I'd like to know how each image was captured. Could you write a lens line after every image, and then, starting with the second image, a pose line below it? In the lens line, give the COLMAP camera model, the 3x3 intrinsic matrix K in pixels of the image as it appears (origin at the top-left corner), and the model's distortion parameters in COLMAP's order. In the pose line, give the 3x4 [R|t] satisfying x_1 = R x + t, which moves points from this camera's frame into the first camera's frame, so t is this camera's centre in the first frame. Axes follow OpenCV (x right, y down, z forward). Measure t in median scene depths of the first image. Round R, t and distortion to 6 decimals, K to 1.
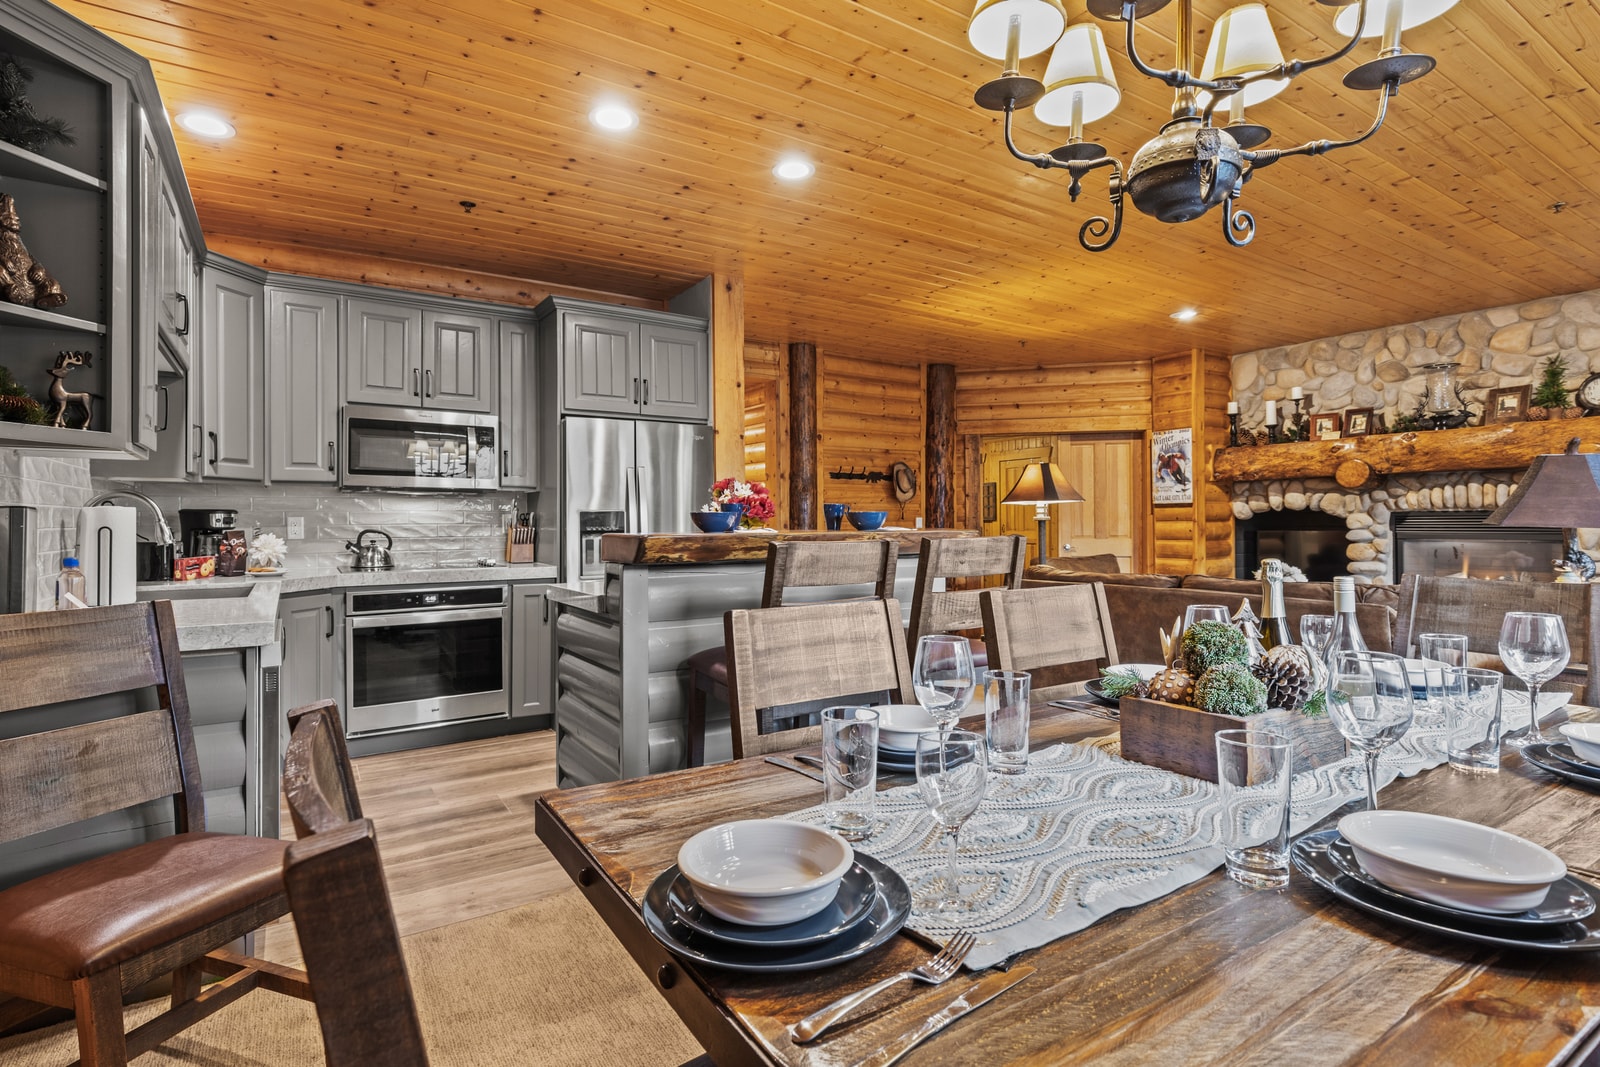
lens RADIAL K [[781.8, 0, 791.2], [0, 781.8, 520.1], [0, 0, 1]] dist [0.000166, -0.000129]
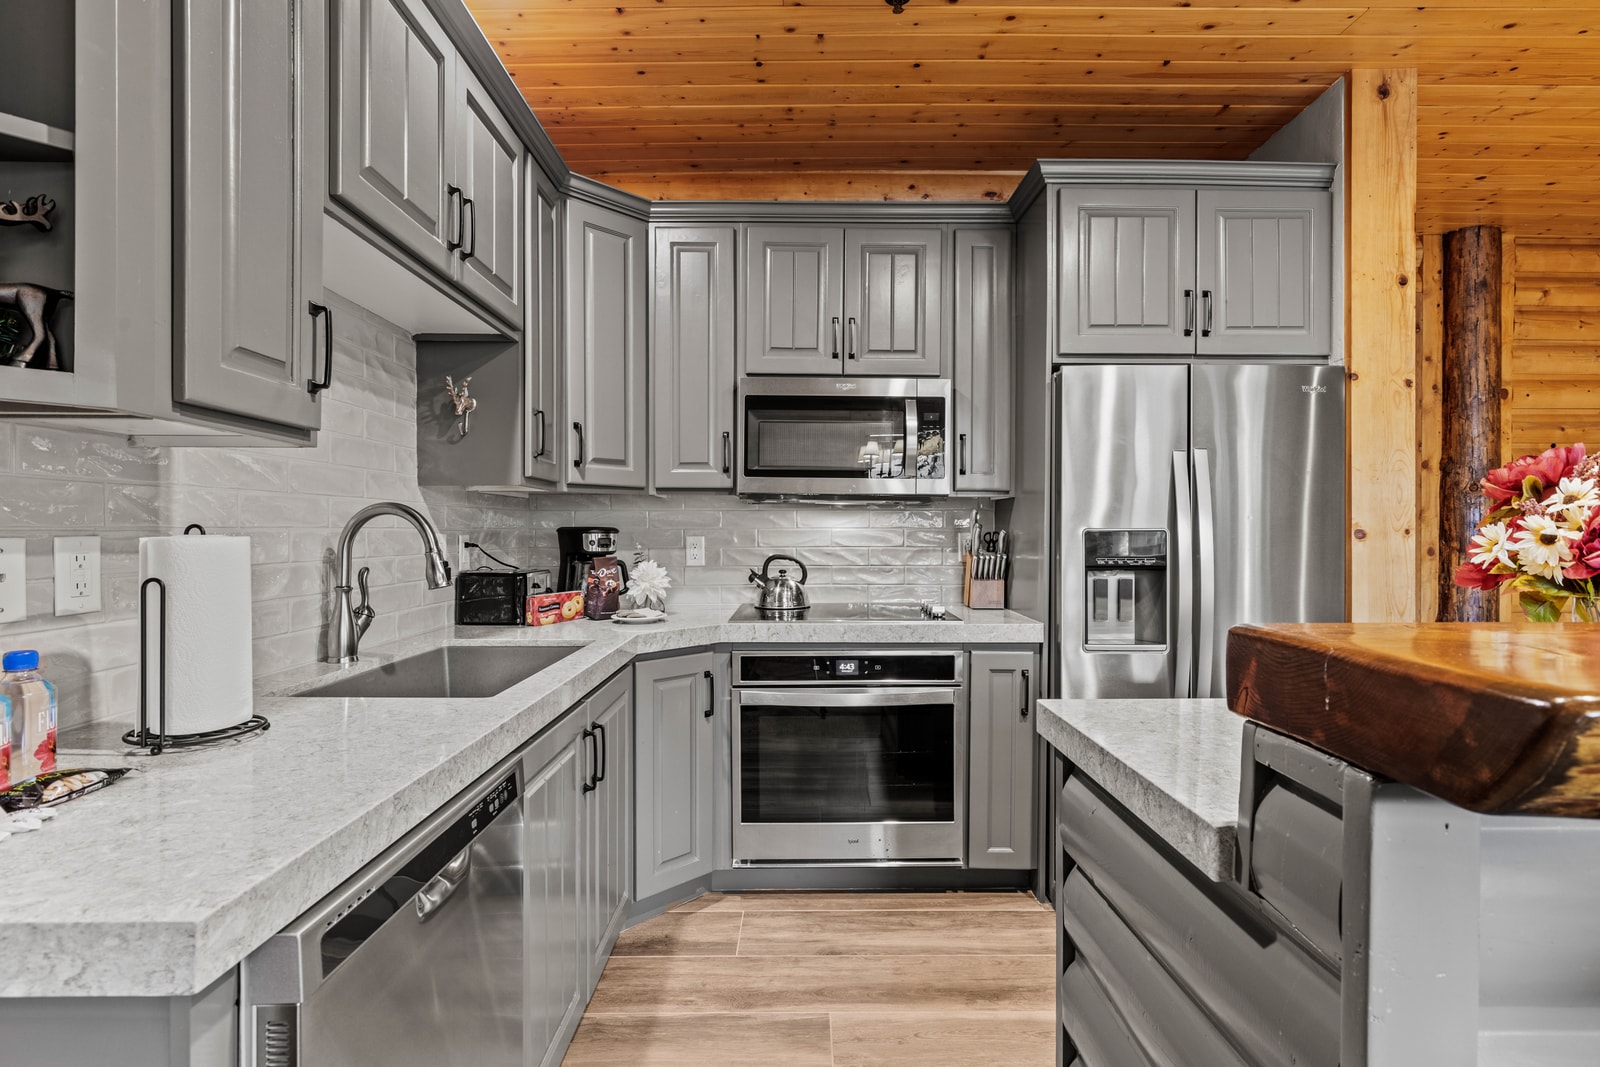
lens RADIAL K [[788.0, 0, 800.0], [0, 788.0, 533.5], [0, 0, 1]] dist [0.001420, 0.000023]
pose [[0.843321, 0.007870, -0.537352, -0.136963], [-0.004408, 0.999960, 0.007727, -0.012726], [0.537392, -0.004147, 0.843323, 0.403651]]
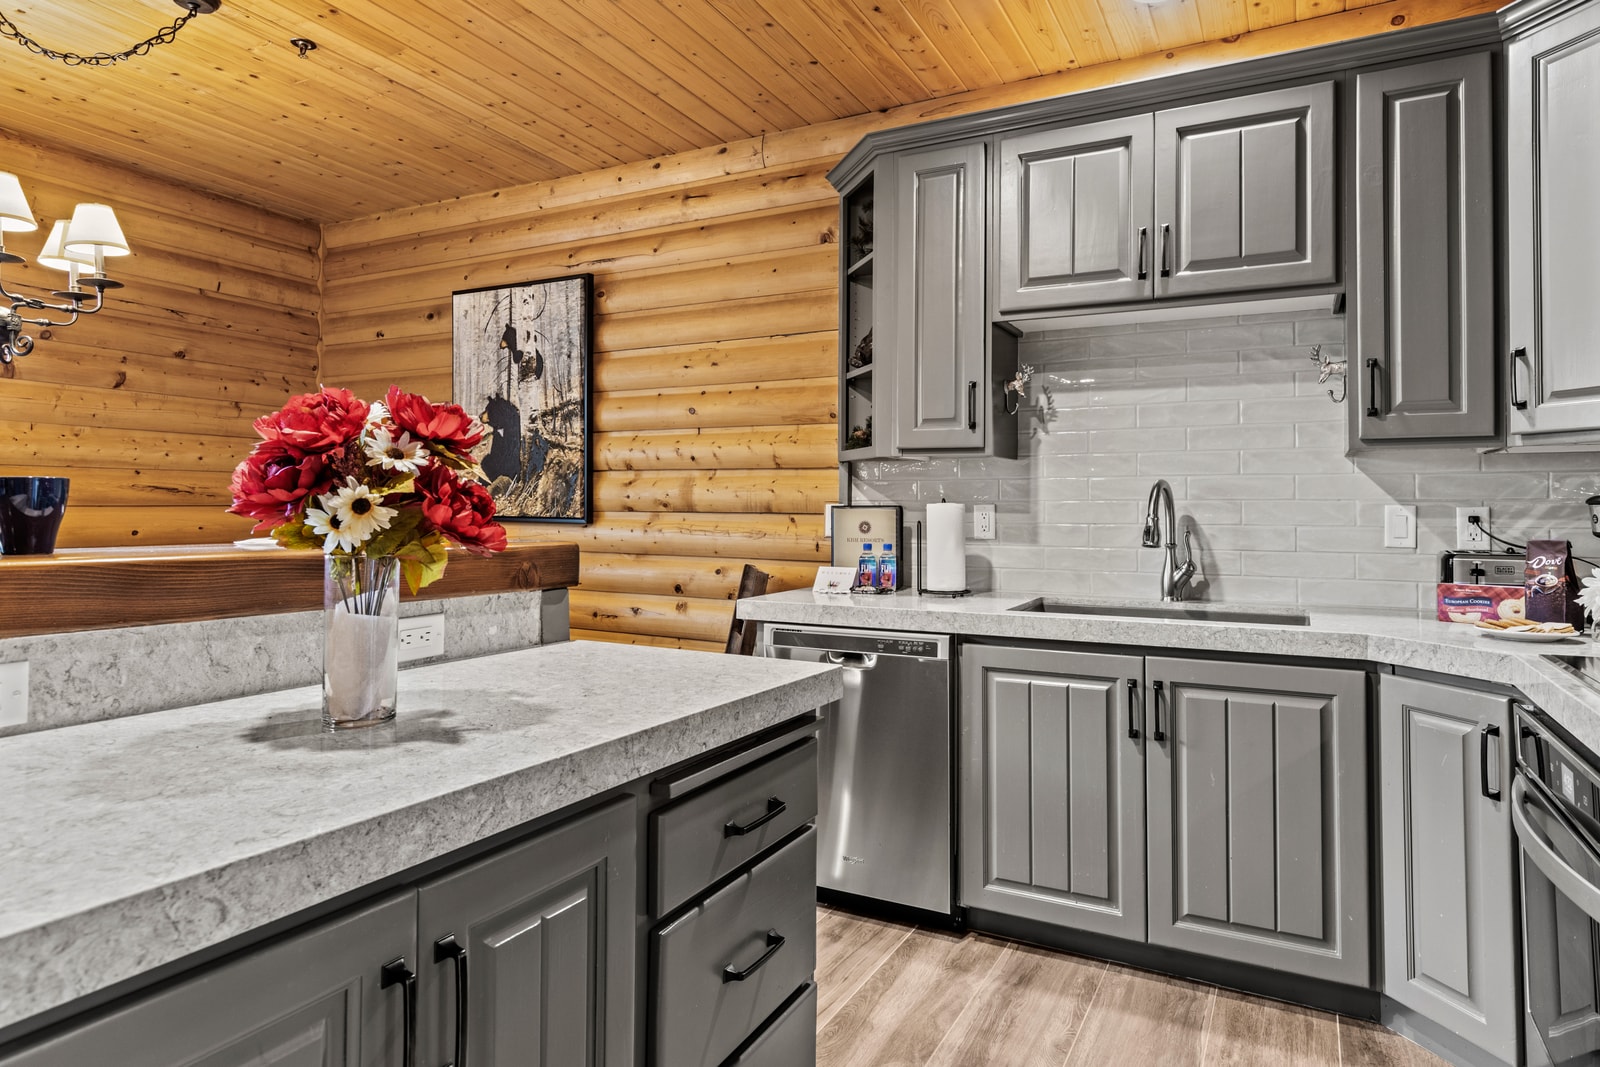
lens RADIAL K [[917.8, 0, 799.9], [0, 917.8, 488.6], [0, 0, 1]] dist [0.005467, -0.001647]
pose [[-0.870003, -0.009166, -0.492962, -0.021153], [0.000676, 0.999804, -0.019783, -0.006288], [0.493047, -0.017545, -0.869826, 1.076247]]
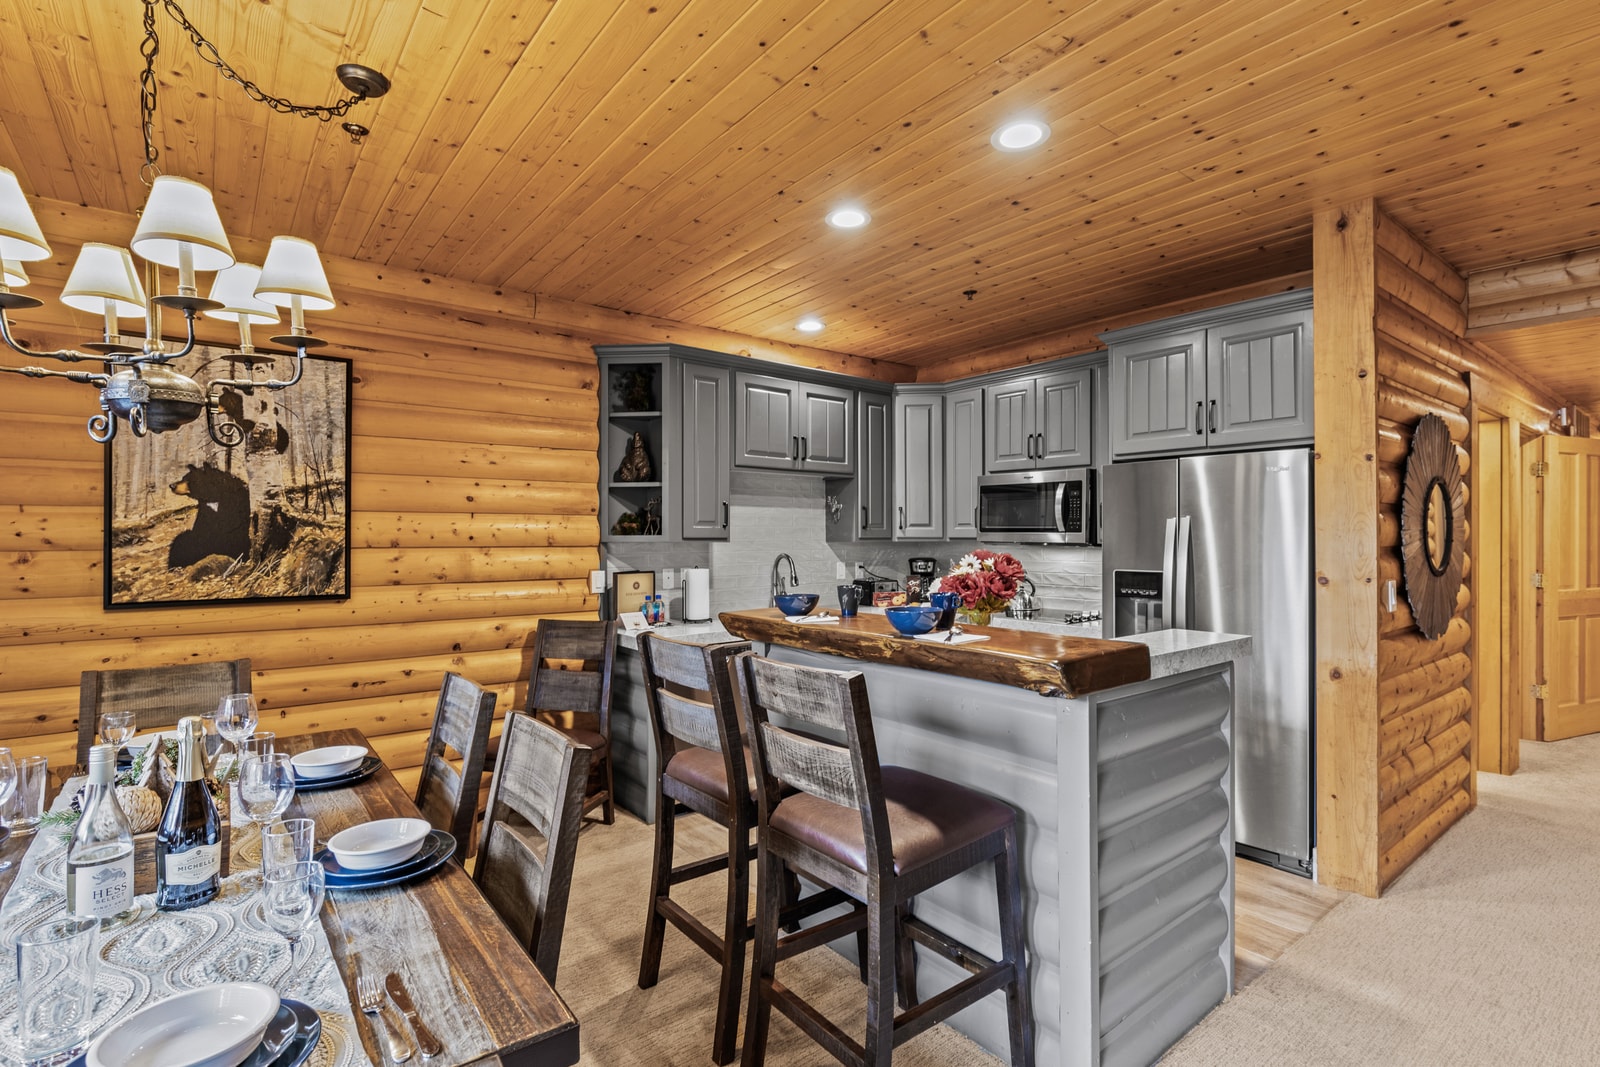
lens RADIAL K [[766.9, 0, 811.3], [0, 766.9, 537.7], [0, 0, 1]] dist [-0.001387, -0.000480]
pose [[0.101655, 0.009770, -0.994772, 0.557092], [0.005680, 0.999930, 0.010402, -0.059486], [0.994803, -0.006707, 0.101593, 0.570095]]
